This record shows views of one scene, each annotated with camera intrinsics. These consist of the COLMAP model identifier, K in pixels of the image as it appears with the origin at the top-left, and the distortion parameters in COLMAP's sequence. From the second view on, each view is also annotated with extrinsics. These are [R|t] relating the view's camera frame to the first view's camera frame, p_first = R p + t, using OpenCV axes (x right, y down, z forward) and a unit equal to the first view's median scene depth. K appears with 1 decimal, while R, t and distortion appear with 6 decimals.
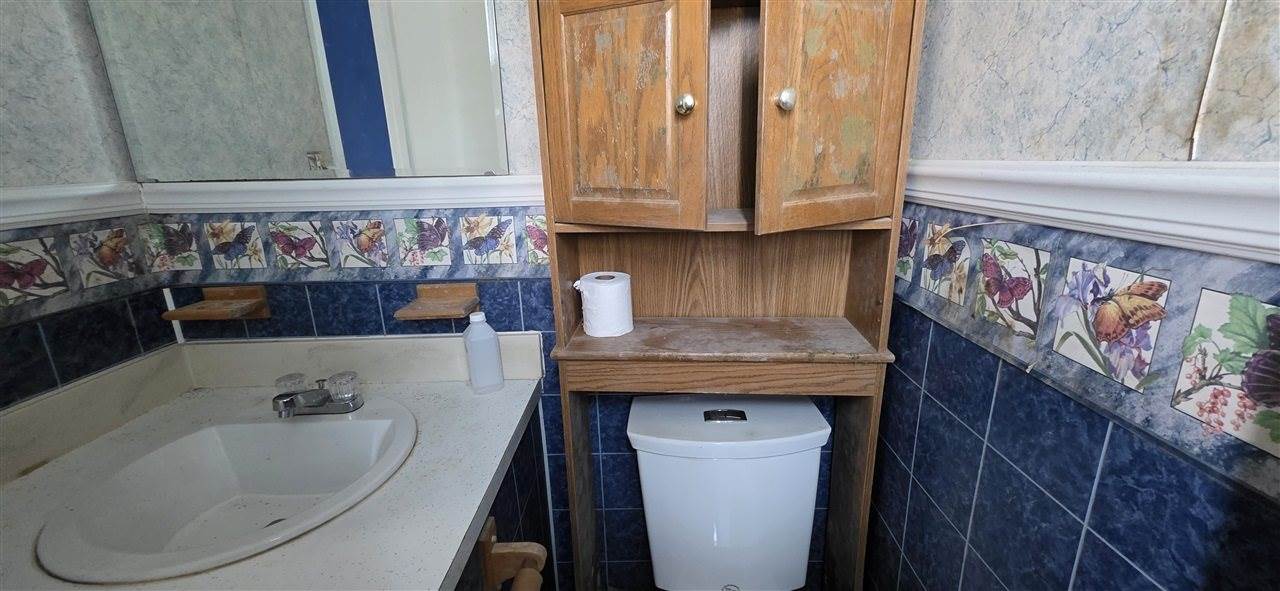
lens RADIAL K [[506.7, 0, 640.7], [0, 506.7, 293.2], [0, 0, 1]] dist [0.000120, -0.000070]
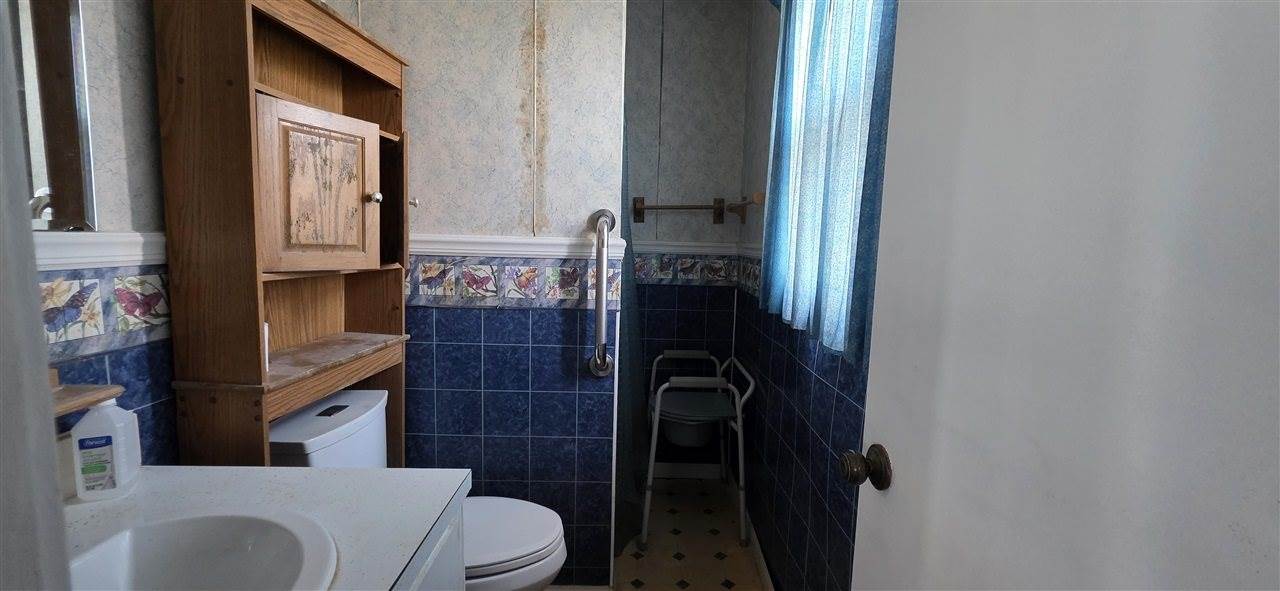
lens RADIAL K [[506.7, 0, 640.7], [0, 506.7, 293.2], [0, 0, 1]] dist [0.000120, -0.000070]
pose [[-0.025583, -0.080979, 0.996387, -1.582878], [0.230693, 0.969333, 0.084704, 0.014260], [-0.972690, 0.232027, -0.006117, 0.166602]]
